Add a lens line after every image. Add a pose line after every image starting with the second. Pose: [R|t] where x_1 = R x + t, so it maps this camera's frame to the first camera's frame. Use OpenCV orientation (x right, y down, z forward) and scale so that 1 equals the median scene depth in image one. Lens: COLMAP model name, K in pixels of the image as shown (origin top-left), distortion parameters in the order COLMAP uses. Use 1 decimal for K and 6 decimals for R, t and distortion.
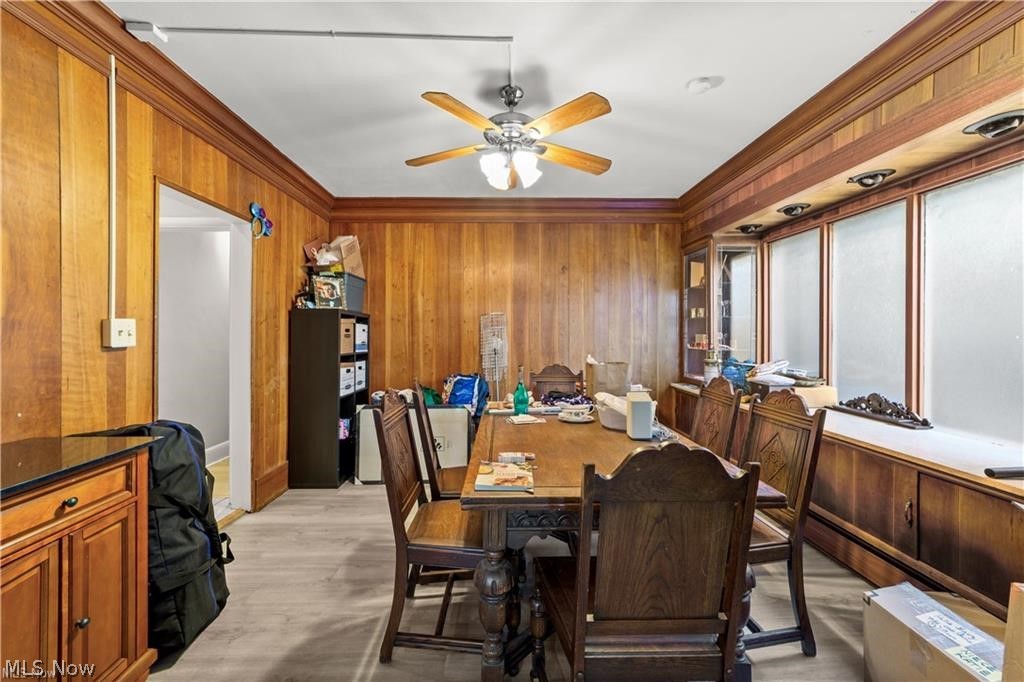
lens RADIAL K [[392.6, 0, 511.8], [0, 392.6, 333.7], [0, 0, 1]] dist [-0.002030, 0.002251]
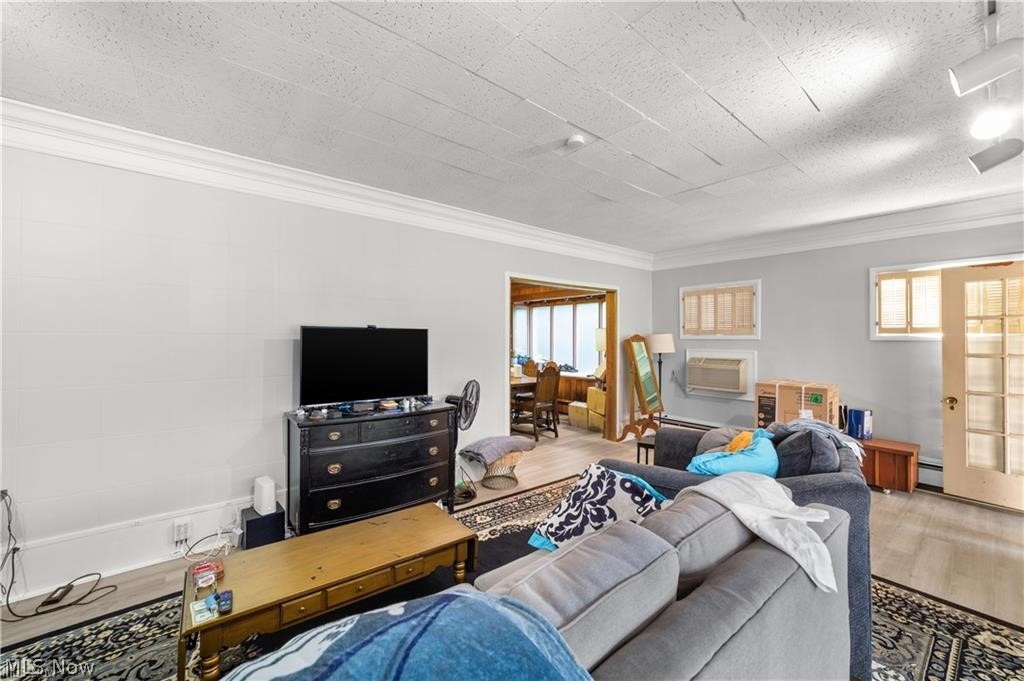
lens RADIAL K [[392.6, 0, 510.9], [0, 392.6, 332.5], [0, 0, 1]] dist [-0.002030, 0.002251]
pose [[0.795893, 0.006184, 0.605406, -0.875823], [0.000888, 0.999935, -0.011382, -0.036868], [-0.605437, 0.009596, 0.795836, -0.811240]]
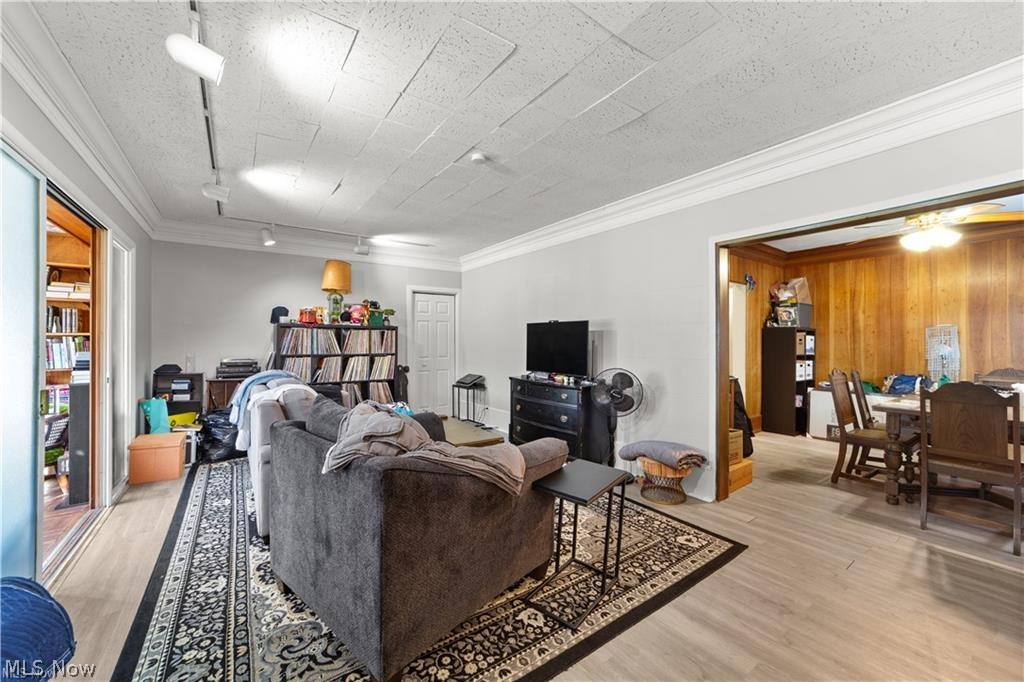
lens RADIAL K [[392.6, 0, 512.2], [0, 392.6, 338.1], [0, 0, 1]] dist [-0.002030, 0.002251]
pose [[0.559786, -0.005555, -0.828619, 0.213266], [-0.001426, 0.999970, -0.007667, -0.001727], [0.828636, 0.005473, 0.559761, -0.749844]]
